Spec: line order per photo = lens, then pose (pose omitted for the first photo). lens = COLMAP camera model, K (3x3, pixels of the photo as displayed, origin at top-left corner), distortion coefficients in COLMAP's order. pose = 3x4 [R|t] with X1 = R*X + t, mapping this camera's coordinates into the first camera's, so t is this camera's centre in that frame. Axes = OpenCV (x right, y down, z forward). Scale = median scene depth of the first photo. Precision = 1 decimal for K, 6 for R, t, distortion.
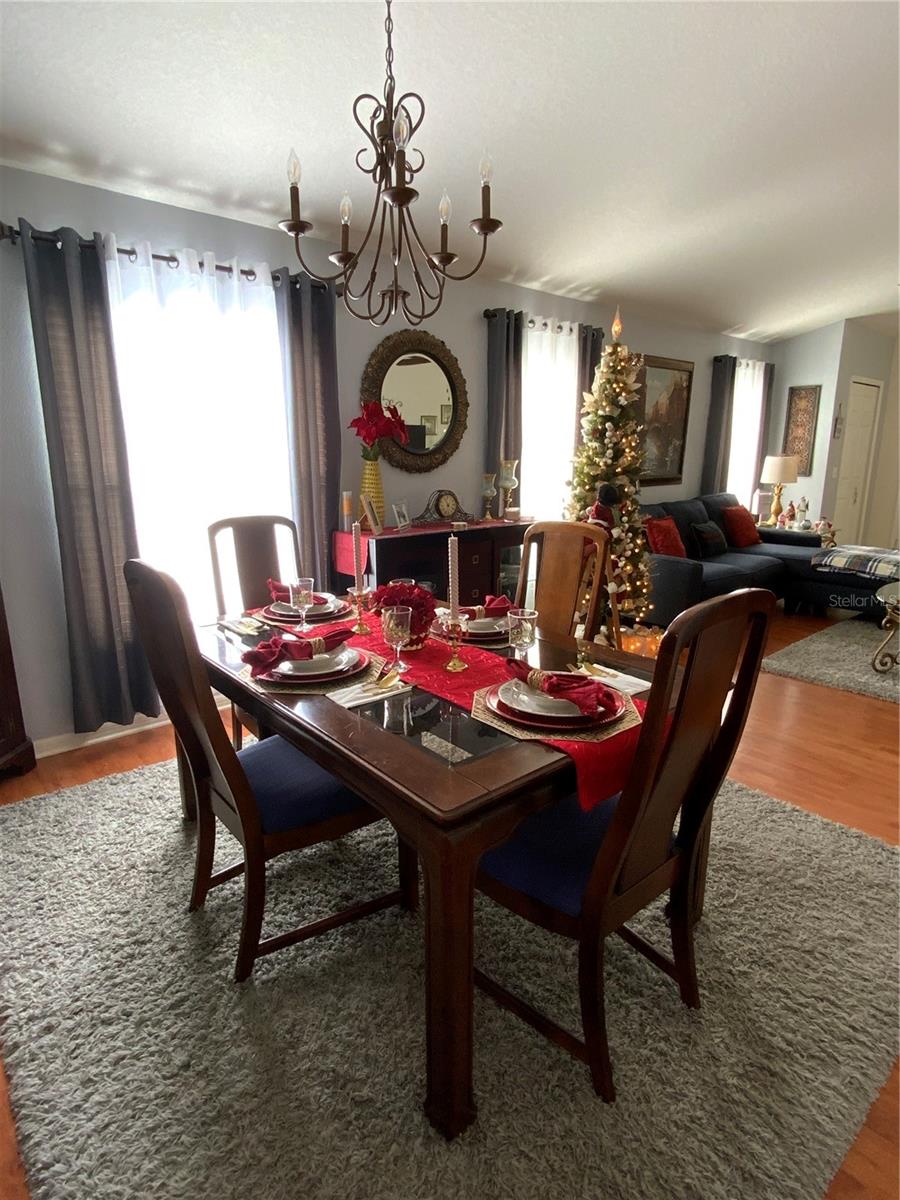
lens RADIAL K [[642.9, 0, 446.4], [0, 642.9, 600.3], [0, 0, 1]] dist [-0.002065, -0.002575]
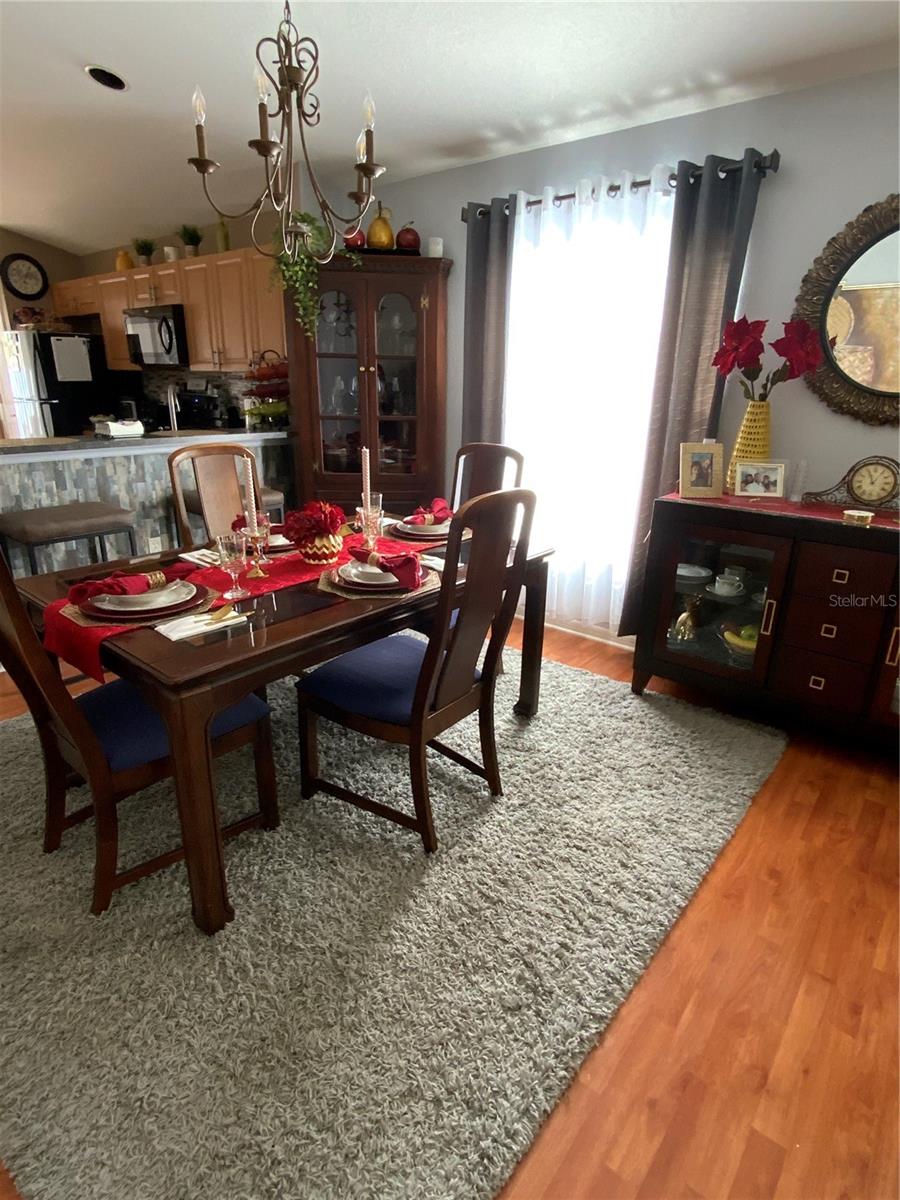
lens RADIAL K [[642.9, 0, 446.4], [0, 642.9, 600.3], [0, 0, 1]] dist [-0.002065, -0.002575]
pose [[0.165331, 0.329500, -0.929567, 0.811460], [-0.240634, 0.927530, 0.285979, -0.185336], [0.956431, 0.176405, 0.232639, 0.745318]]
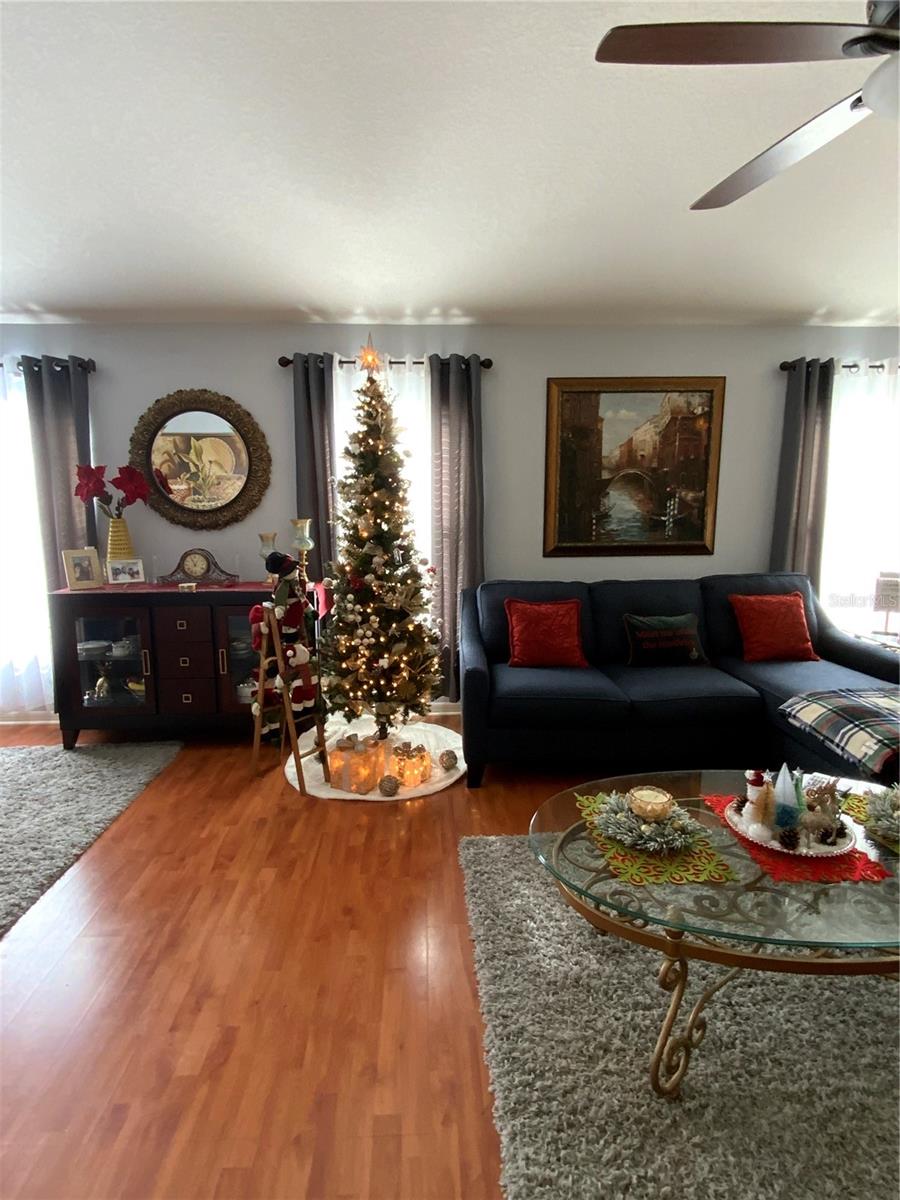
lens RADIAL K [[642.9, 0, 446.4], [0, 642.9, 600.3], [0, 0, 1]] dist [-0.002065, -0.002575]
pose [[0.779130, 0.095229, -0.619586, 1.353263], [-0.137598, 0.990269, -0.020828, -0.195152], [0.611574, 0.101482, 0.784652, 0.731844]]
